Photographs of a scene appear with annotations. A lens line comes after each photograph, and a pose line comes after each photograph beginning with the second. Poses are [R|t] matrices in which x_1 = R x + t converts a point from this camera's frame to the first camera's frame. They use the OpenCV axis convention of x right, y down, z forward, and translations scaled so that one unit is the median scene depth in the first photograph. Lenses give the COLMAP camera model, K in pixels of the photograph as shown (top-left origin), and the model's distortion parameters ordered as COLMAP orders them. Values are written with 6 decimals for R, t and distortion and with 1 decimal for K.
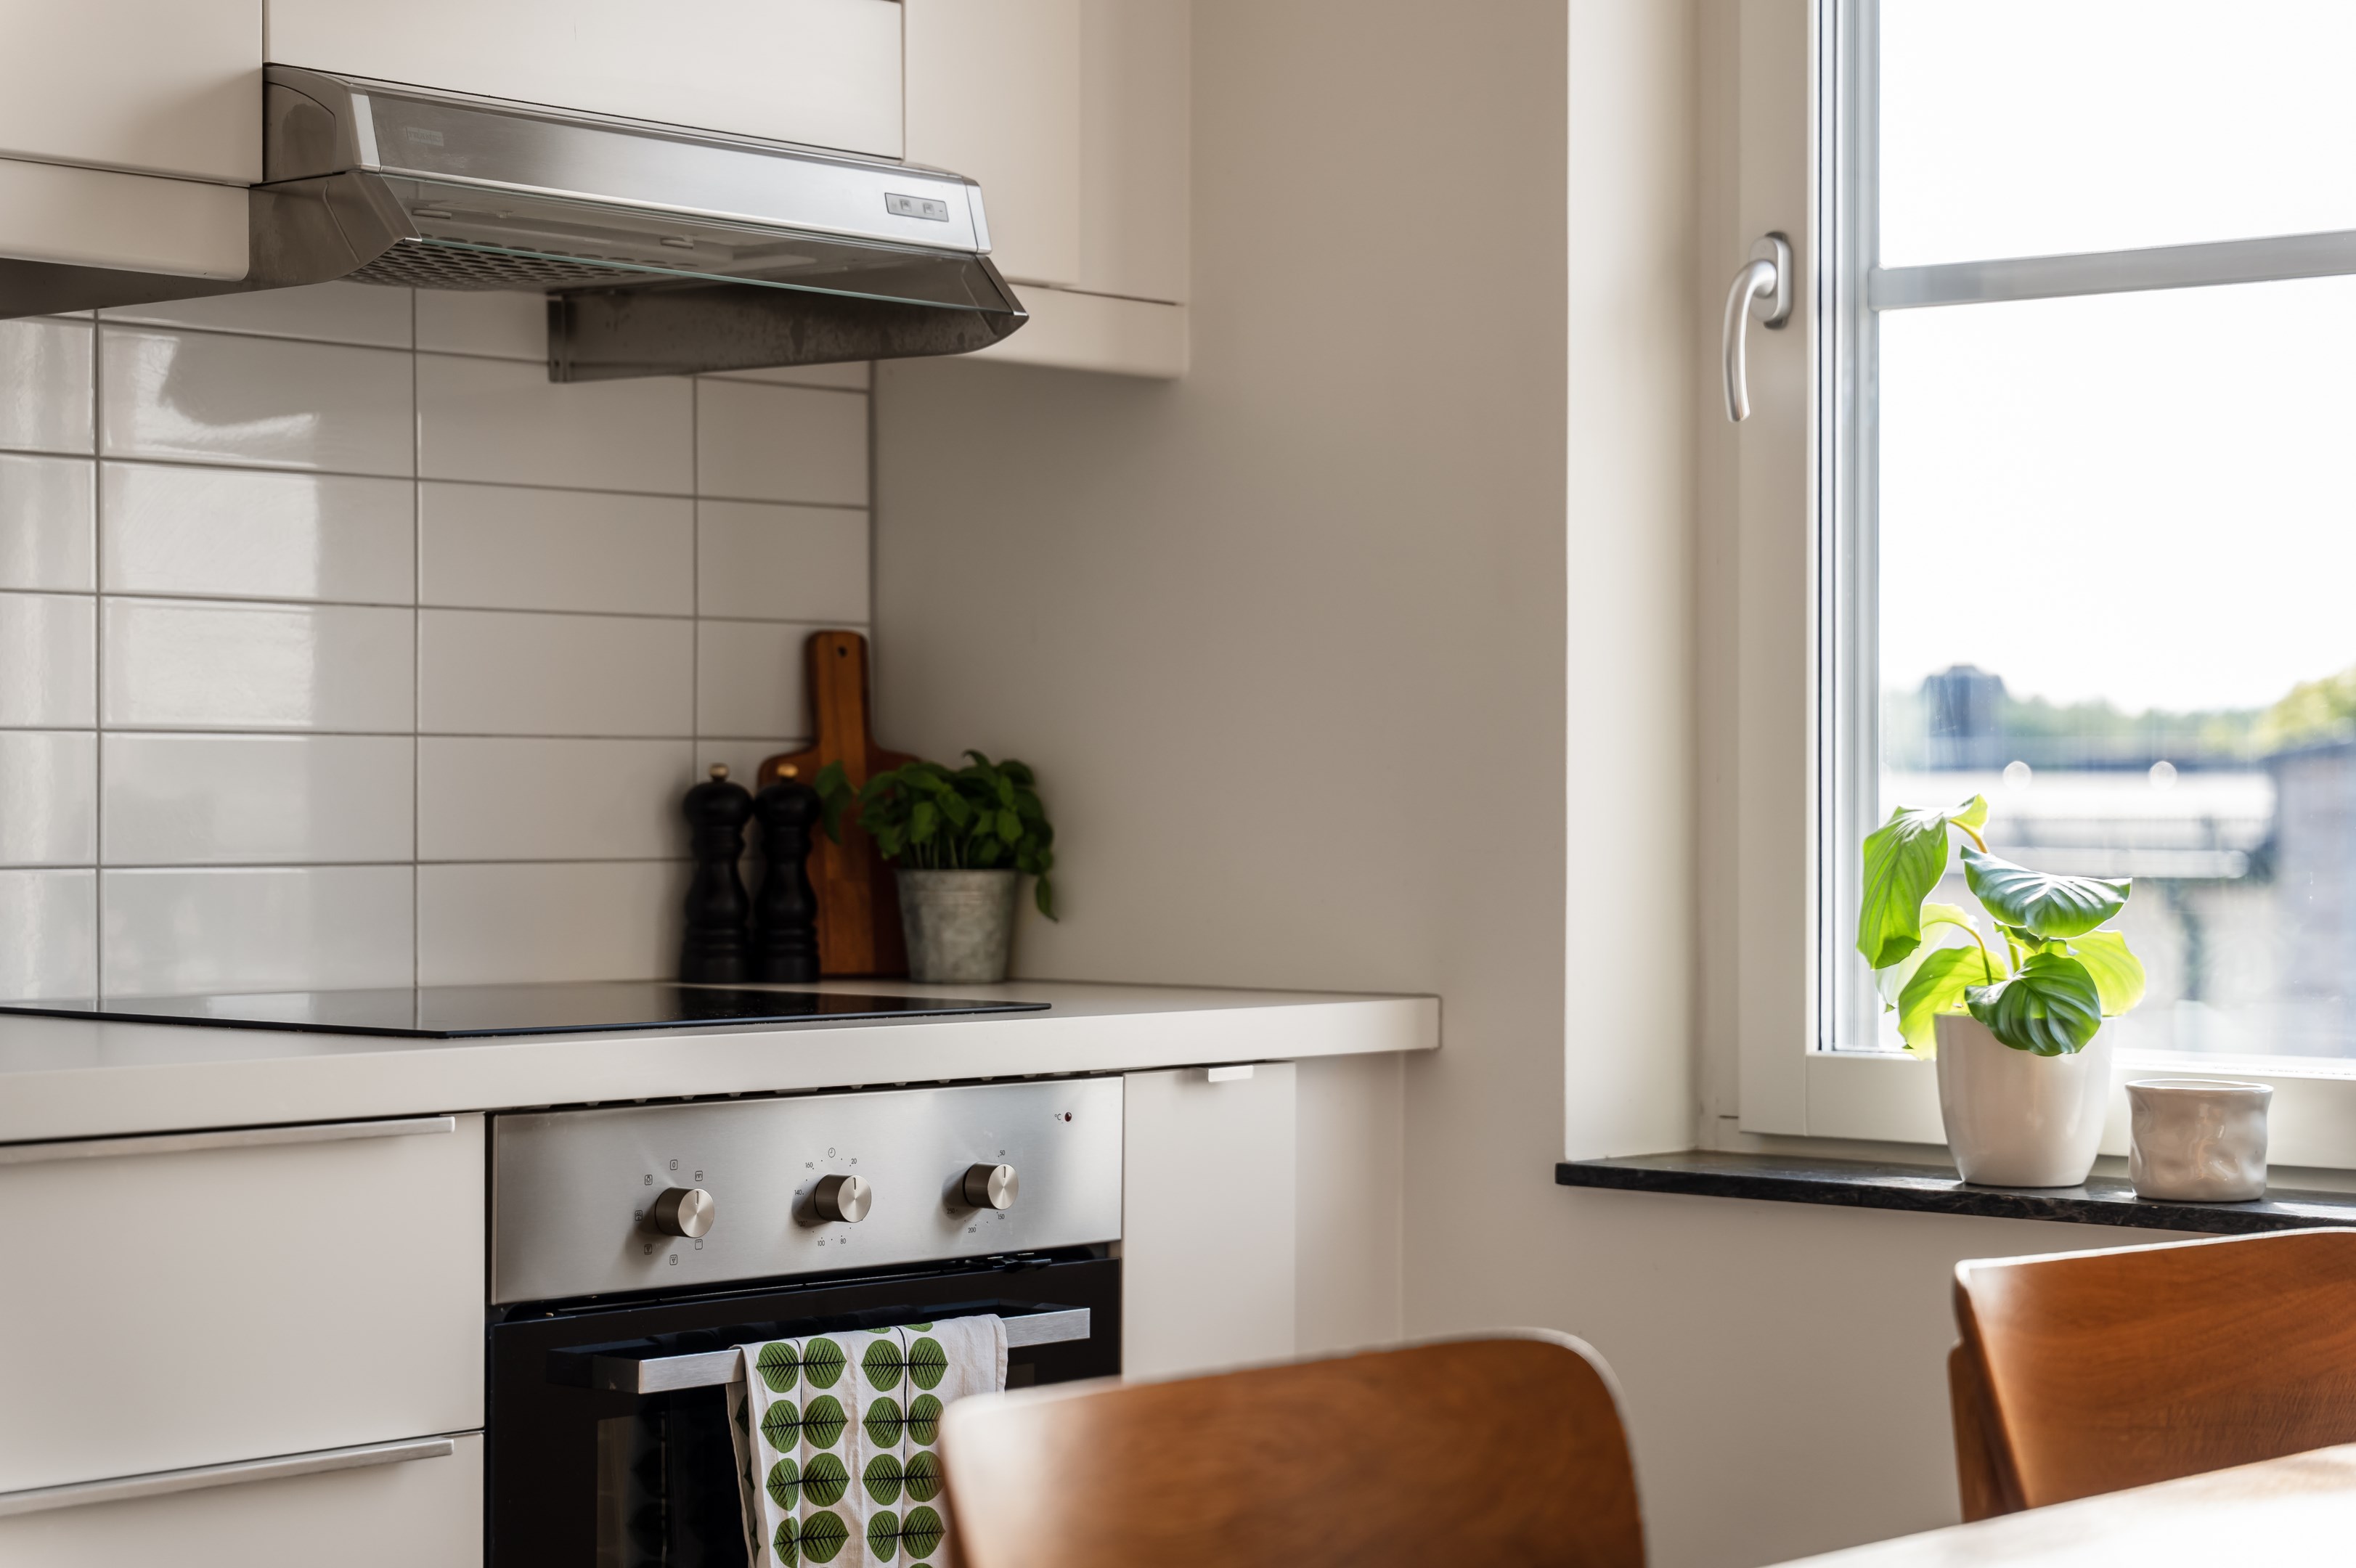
lens RADIAL K [[4692.5, 0, 1174.2], [0, 4692.5, 797.0], [0, 0, 1]] dist [-0.001097, 0.000000]
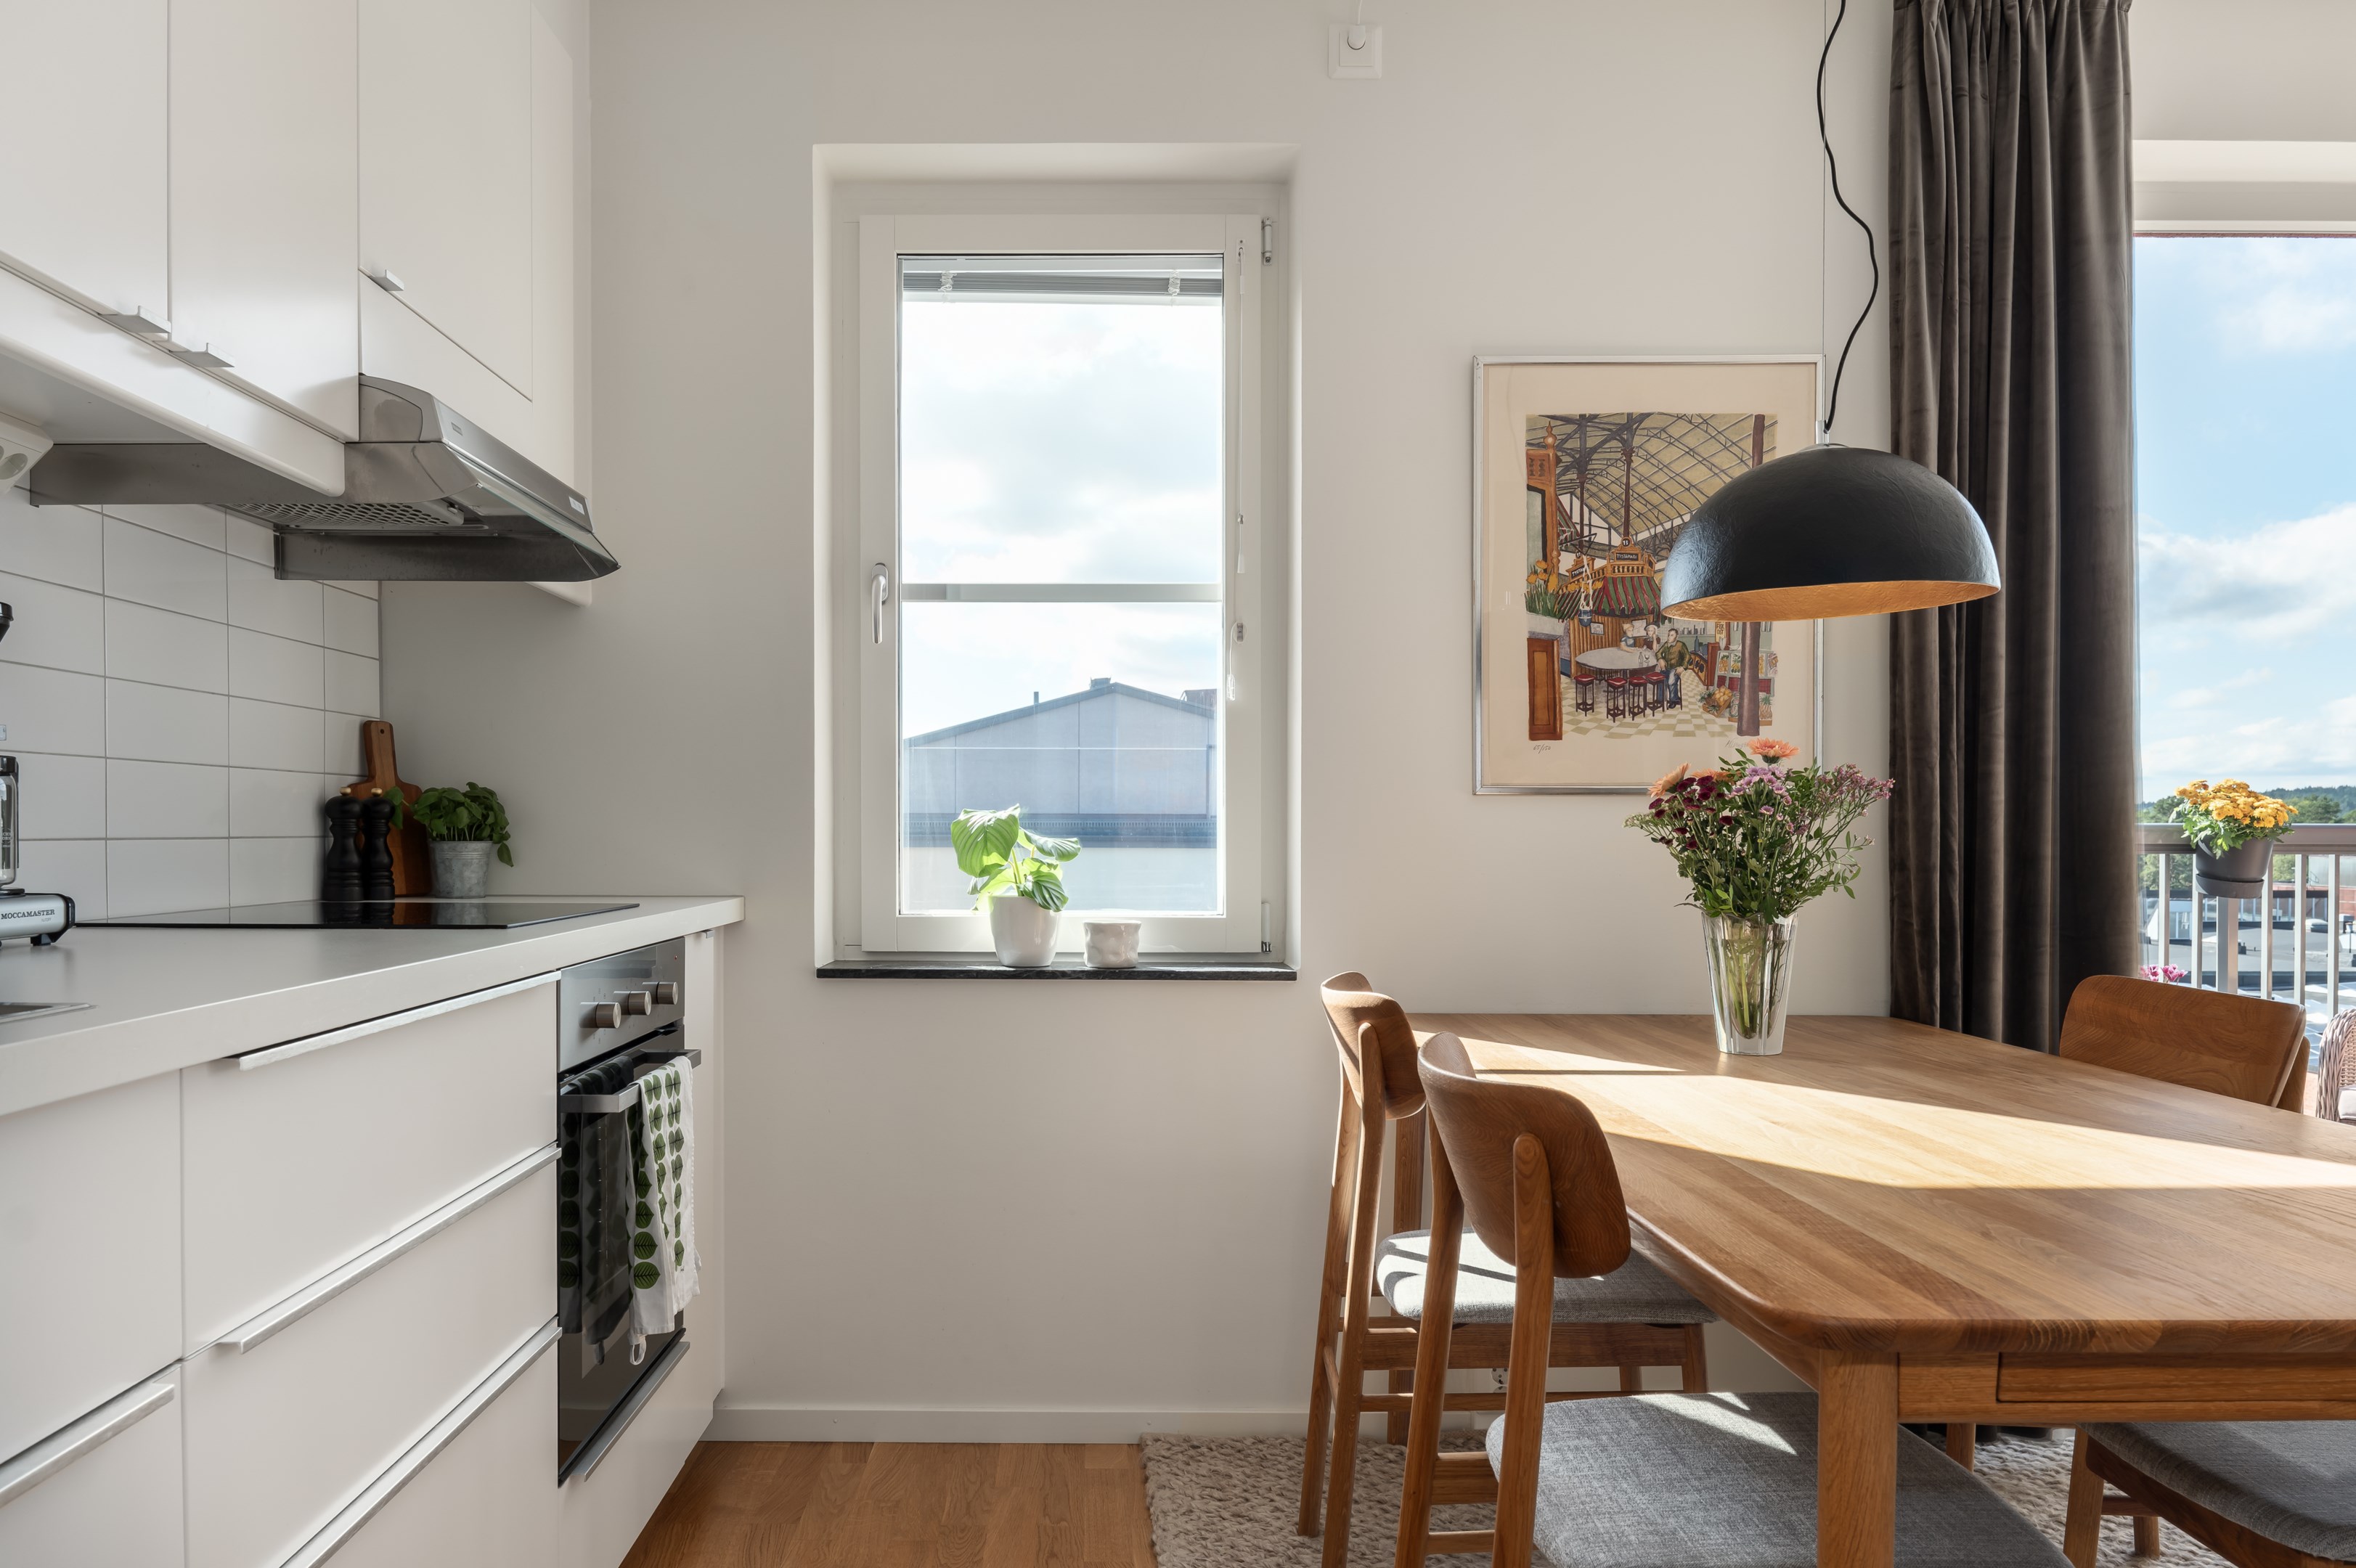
lens RADIAL K [[1670.2, 0, 1074.7], [0, 1670.2, 844.0], [0, 0, 1]] dist [0.008782, -0.013668]
pose [[0.762016, -0.007057, 0.647520, -0.342439], [-0.000089, 0.999939, 0.011002, 0.009643], [-0.647559, -0.008442, 0.761969, 0.308740]]
